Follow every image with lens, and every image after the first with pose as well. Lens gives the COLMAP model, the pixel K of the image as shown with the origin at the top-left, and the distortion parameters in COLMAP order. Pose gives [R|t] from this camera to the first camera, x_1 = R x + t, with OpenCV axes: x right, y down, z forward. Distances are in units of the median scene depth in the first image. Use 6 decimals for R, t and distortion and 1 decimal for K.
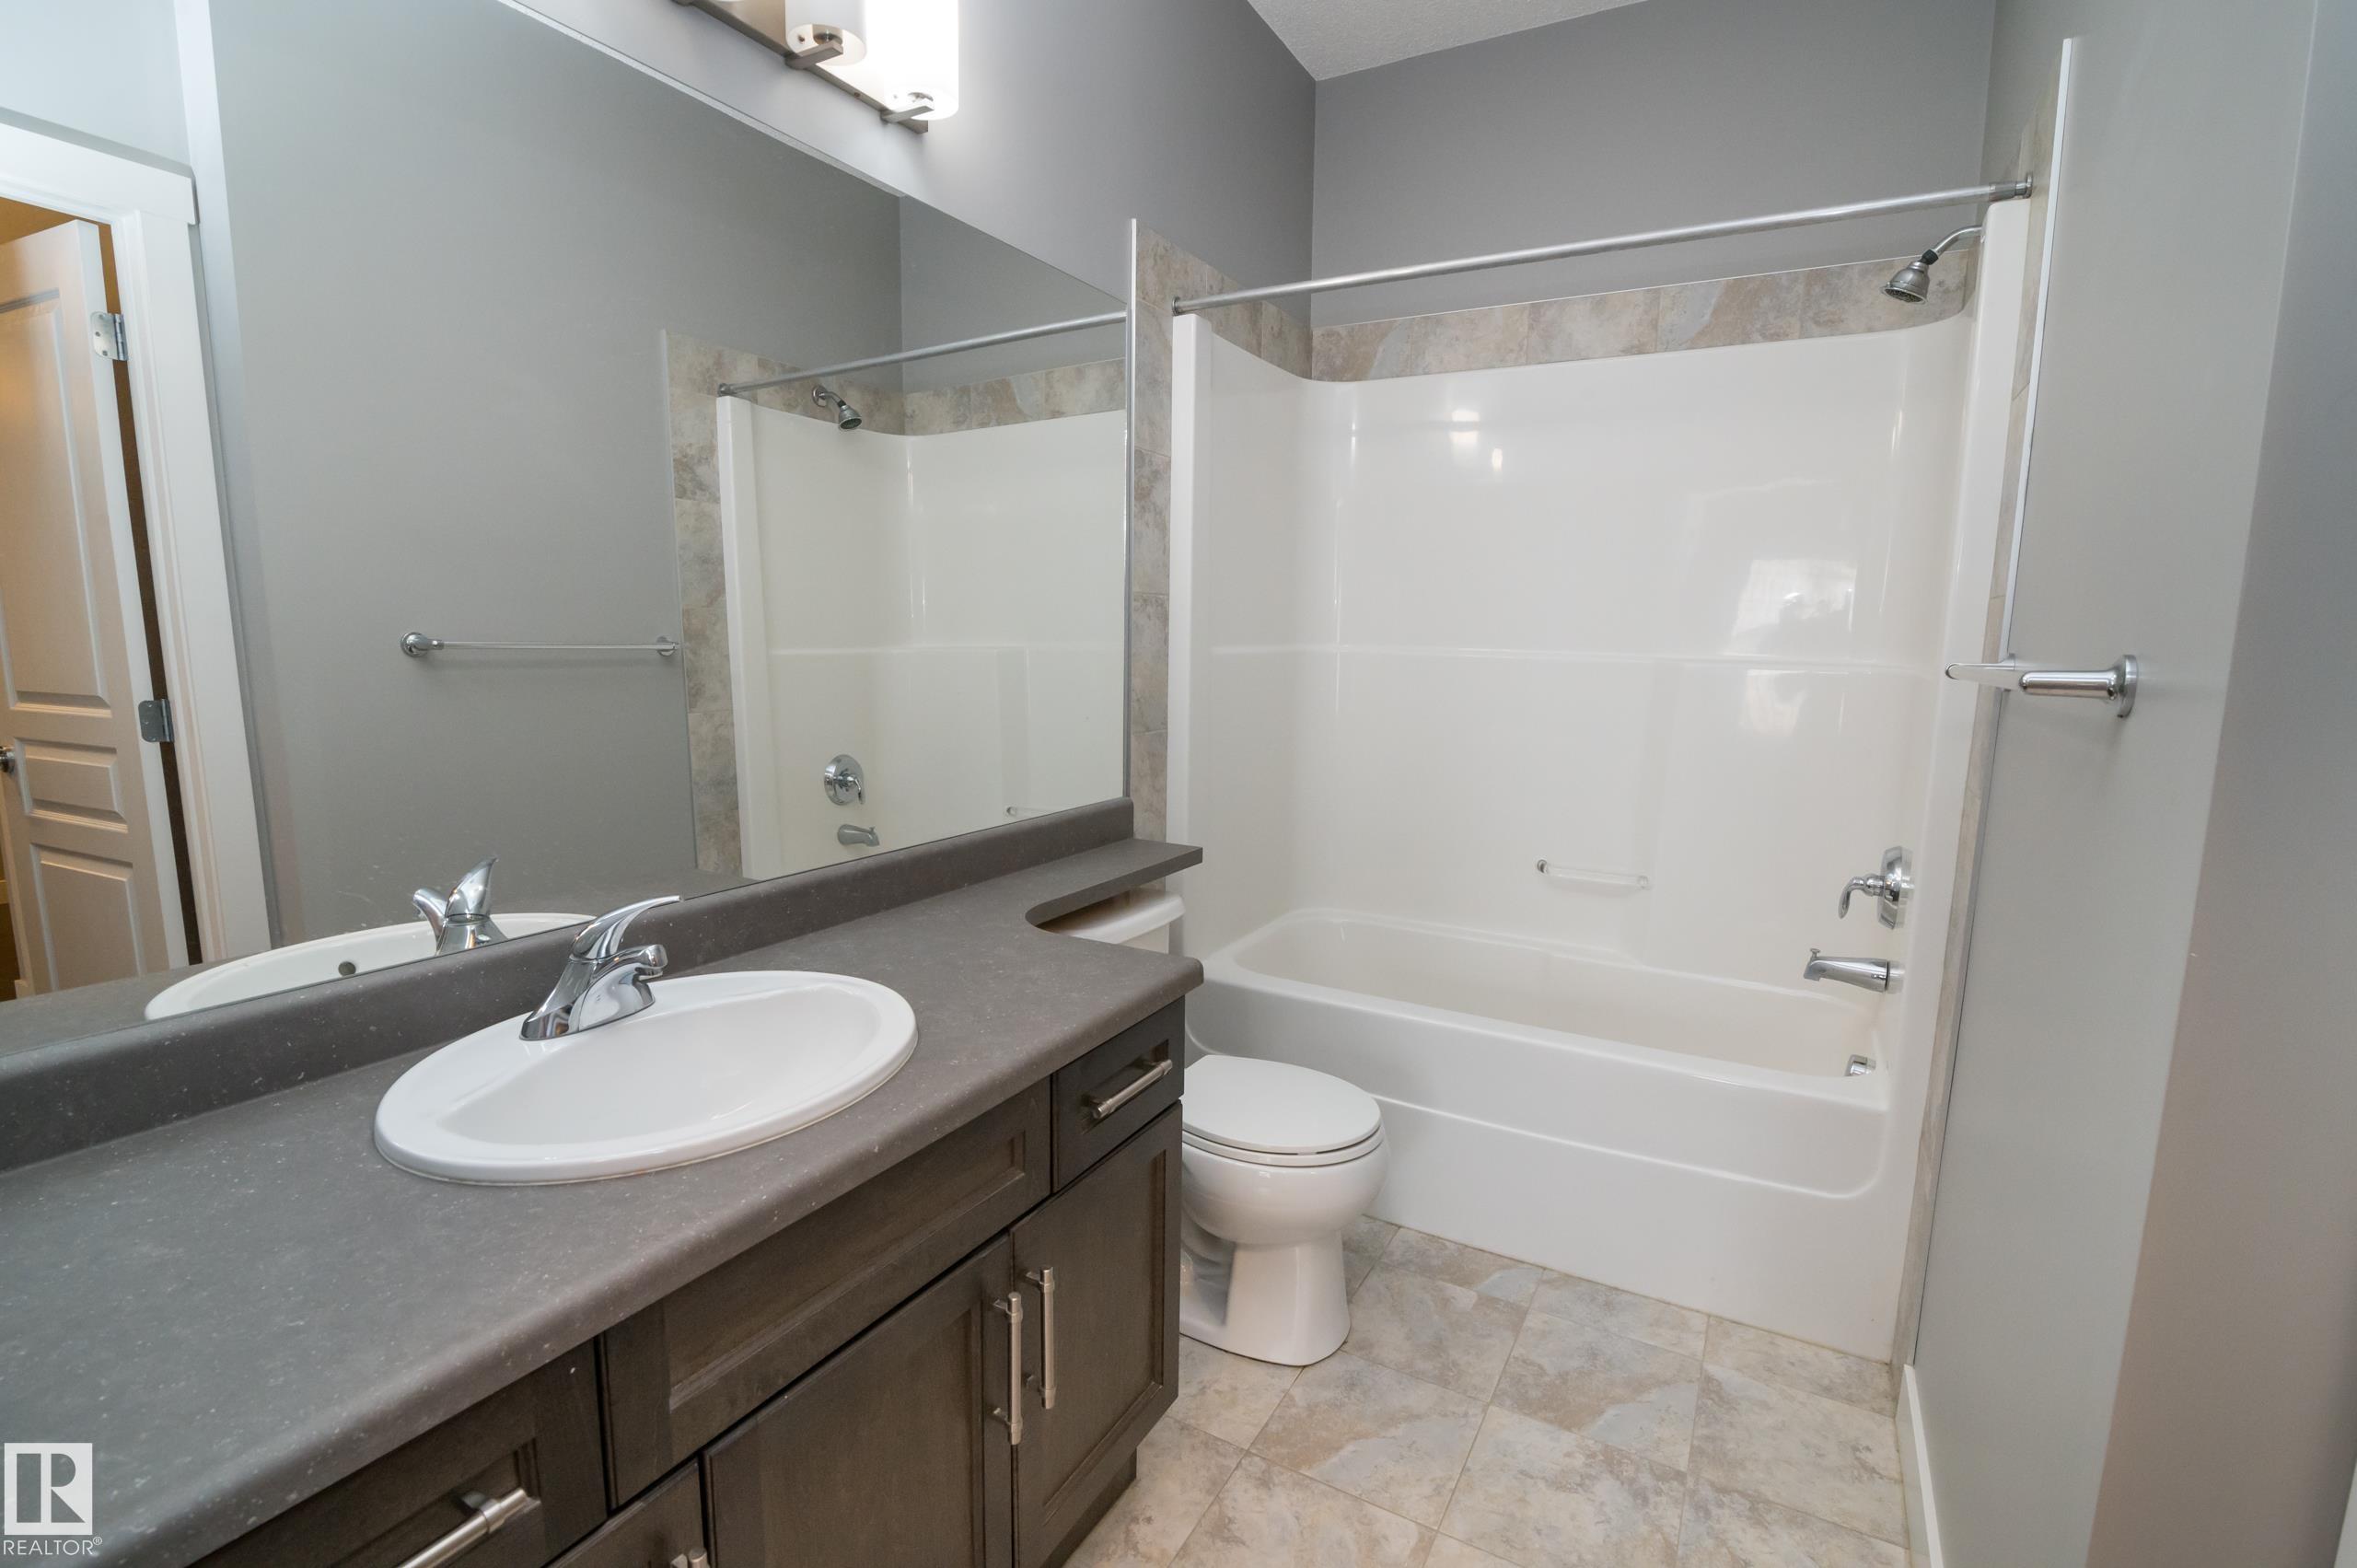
lens RADIAL K [[1069.5, 0, 1172.4], [0, 1069.5, 785.5], [0, 0, 1]] dist [-0.019418, 0.000228]
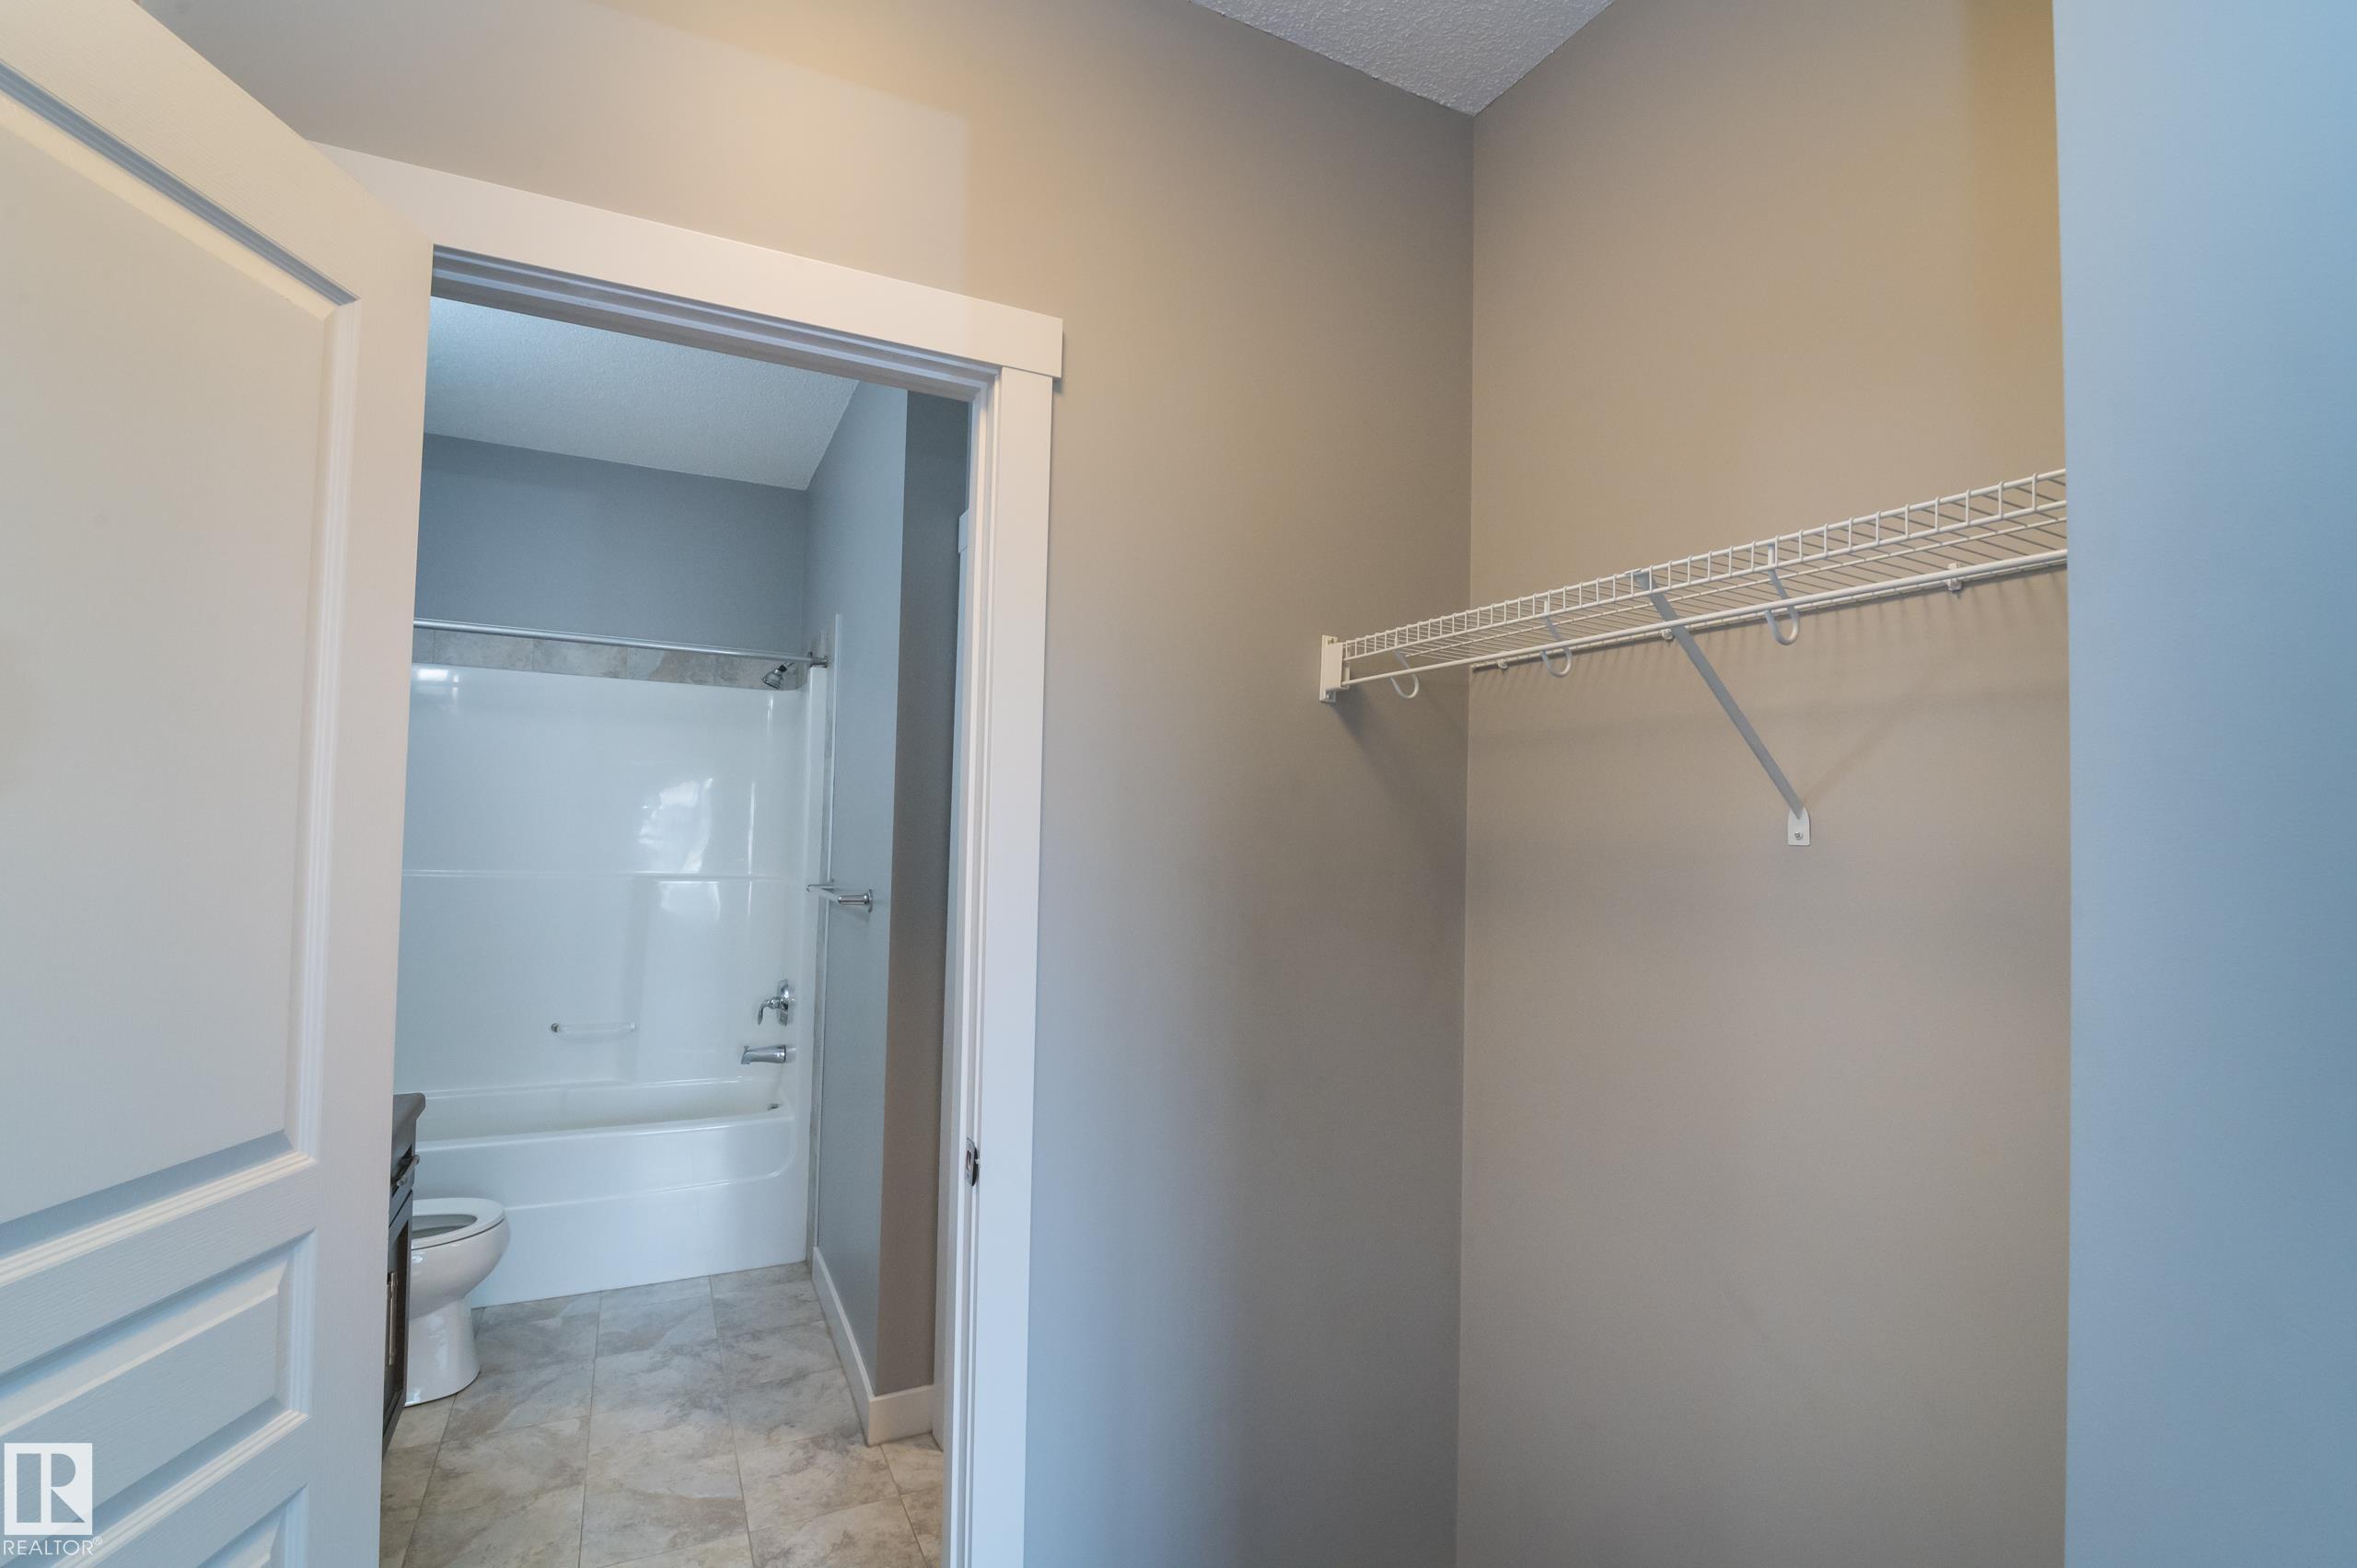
lens RADIAL K [[1069.5, 0, 1172.4], [0, 1069.5, 785.5], [0, 0, 1]] dist [-0.019418, 0.000228]
pose [[0.552788, 0.036035, 0.832542, -0.540152], [0.104686, 0.988147, -0.112279, 0.005153], [-0.826720, 0.149222, 0.542464, -0.660365]]
